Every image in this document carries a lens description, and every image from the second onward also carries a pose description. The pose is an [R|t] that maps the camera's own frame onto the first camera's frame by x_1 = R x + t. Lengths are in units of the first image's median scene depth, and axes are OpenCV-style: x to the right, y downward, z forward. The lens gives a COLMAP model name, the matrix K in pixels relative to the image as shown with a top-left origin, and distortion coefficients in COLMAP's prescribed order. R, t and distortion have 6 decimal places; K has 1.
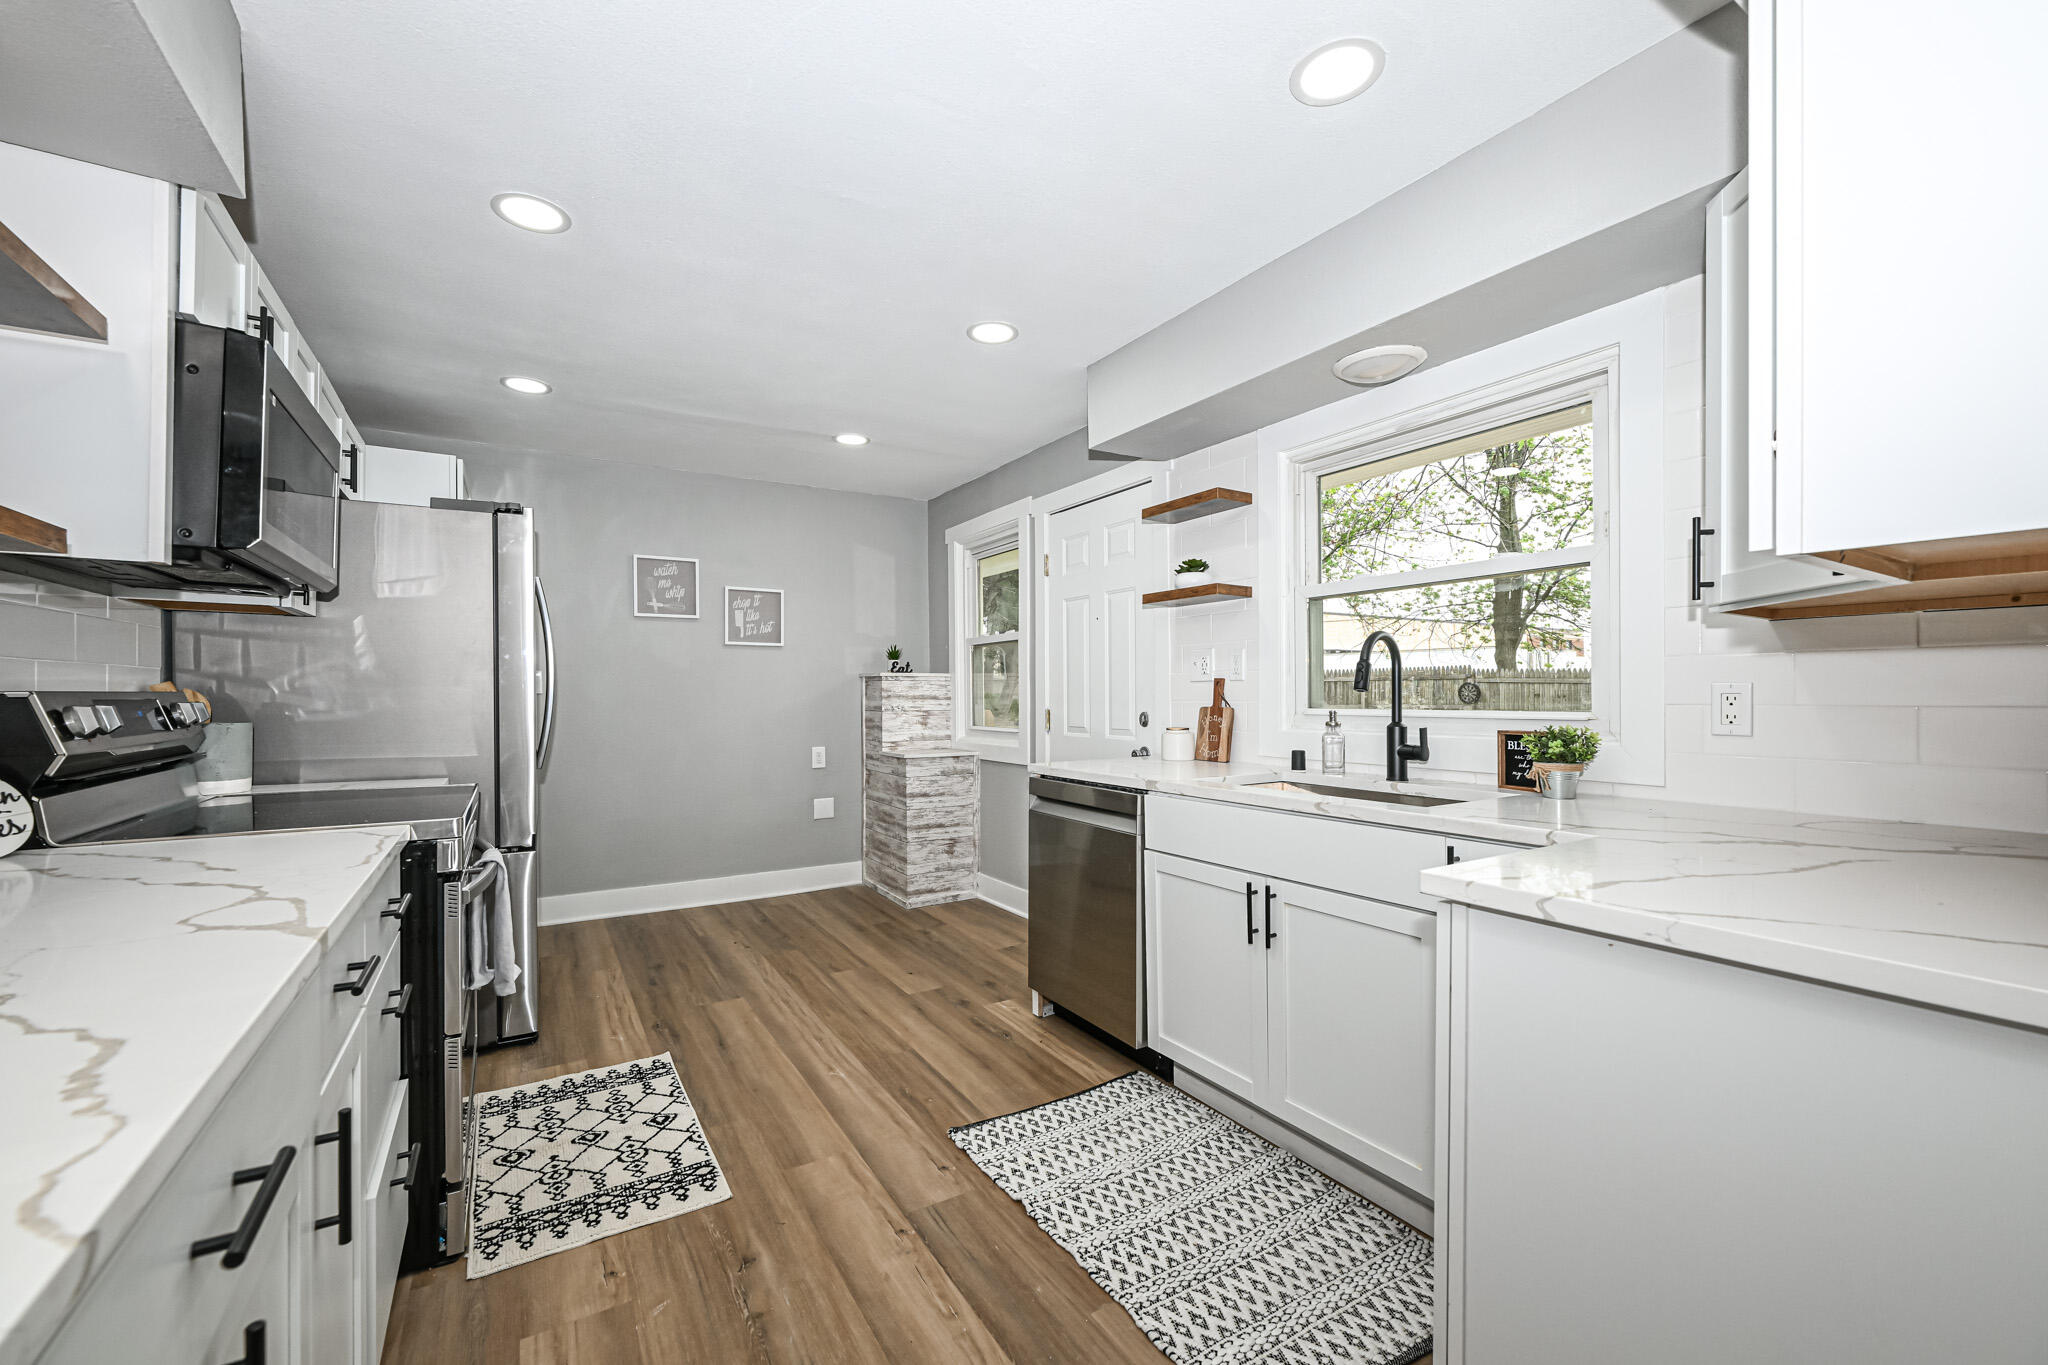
lens RADIAL K [[810.5, 0, 1040.5], [0, 810.5, 696.6], [0, 0, 1]] dist [0.000732, 0.000136]
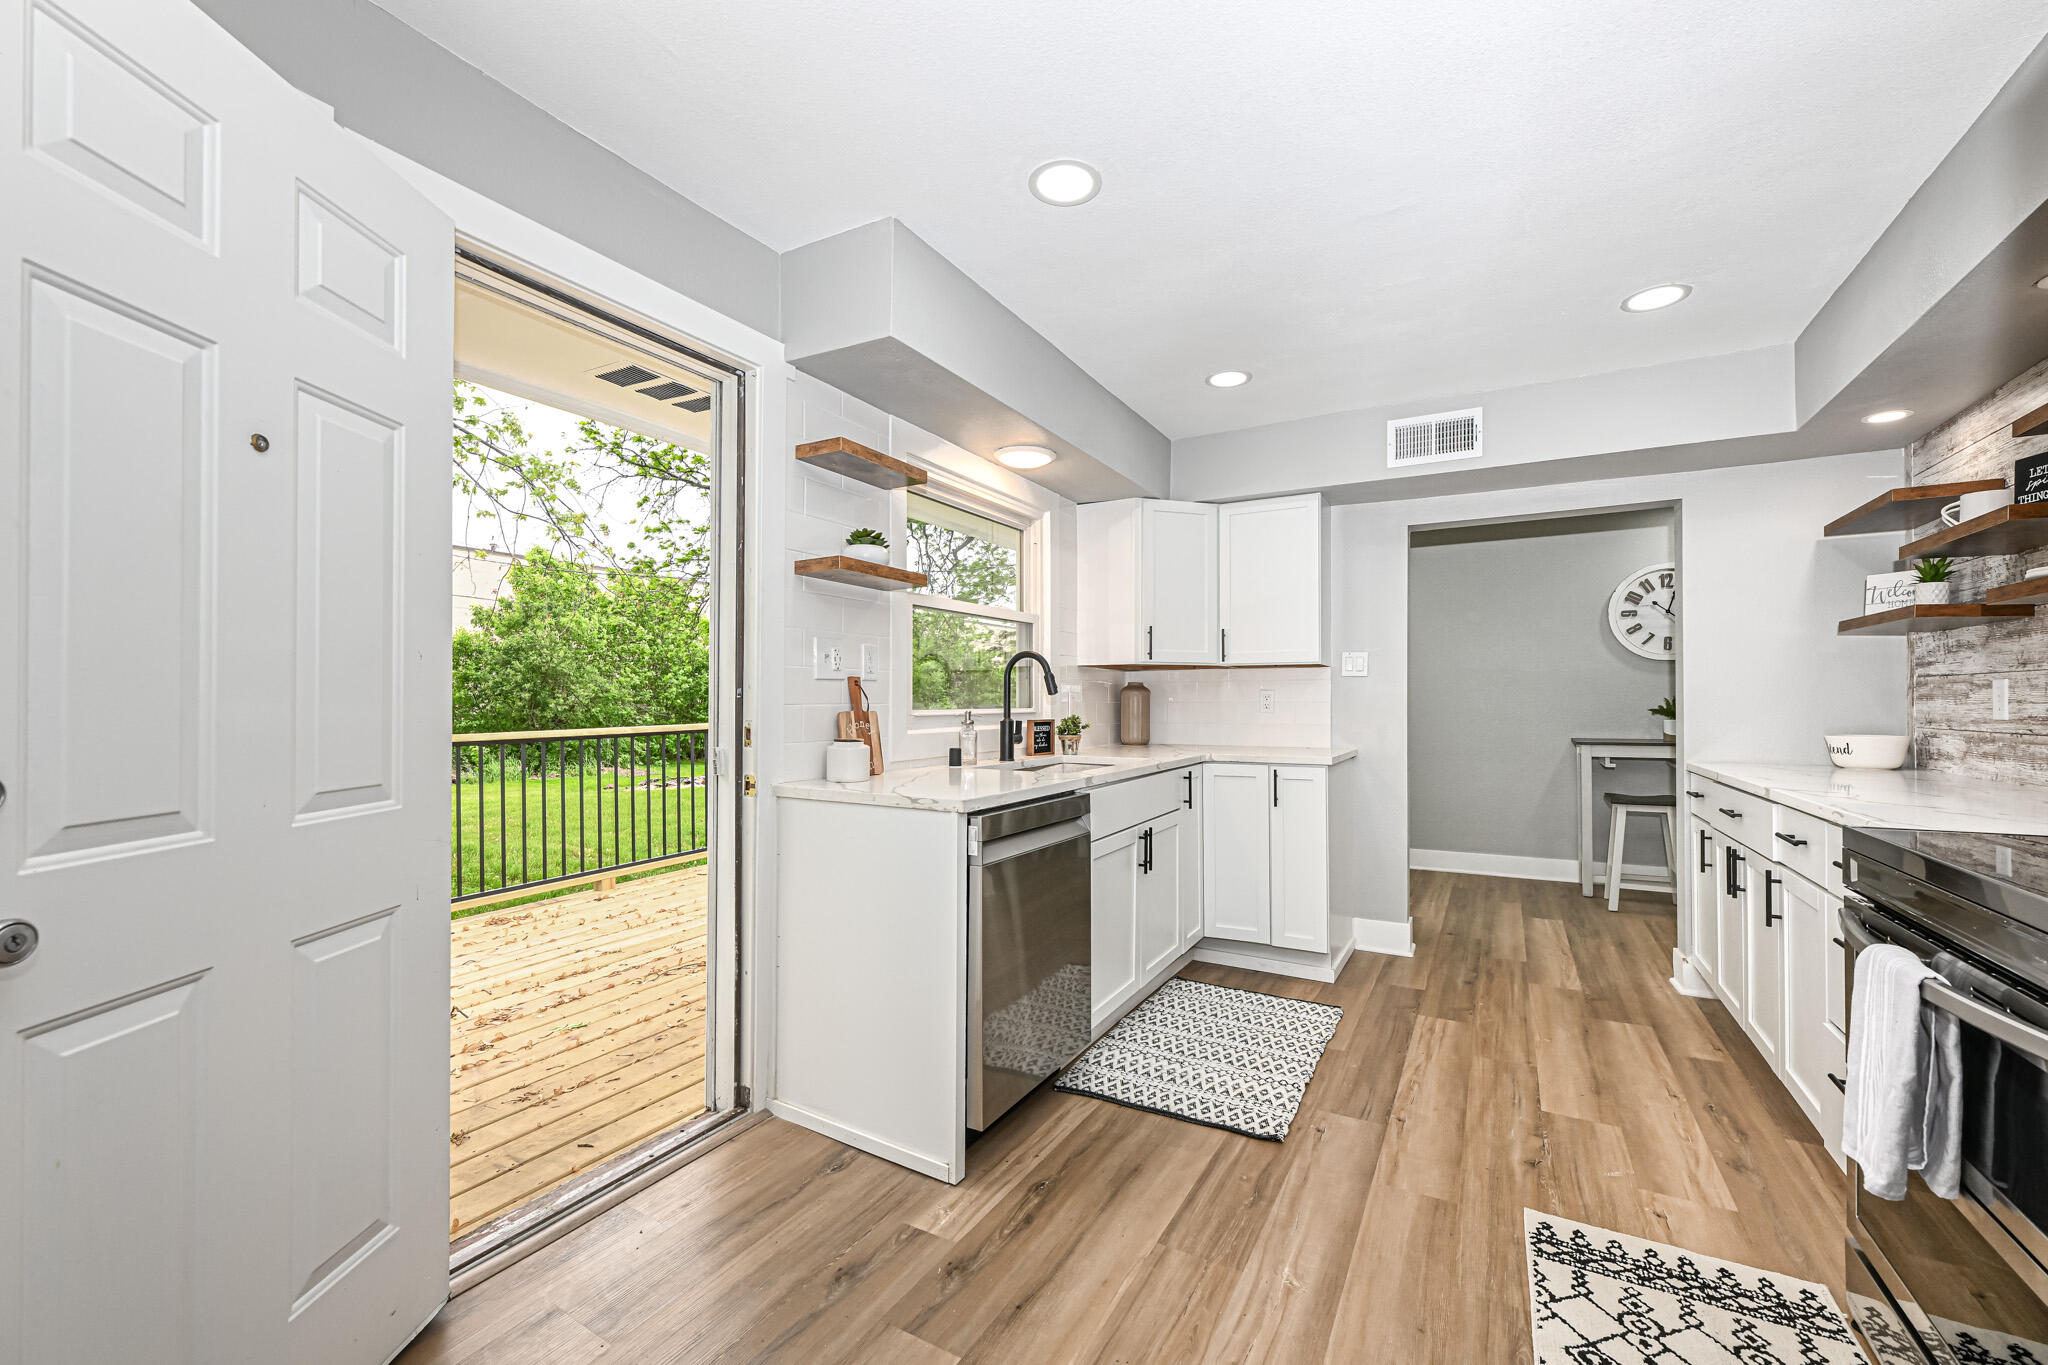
lens RADIAL K [[810.5, 0, 1040.5], [0, 810.5, 696.6], [0, 0, 1]] dist [0.000732, 0.000136]
pose [[-0.461599, 0.009431, 0.887039, -0.853852], [0.003441, 0.999955, -0.008841, 0.009536], [-0.887082, -0.001028, -0.461611, 1.711403]]
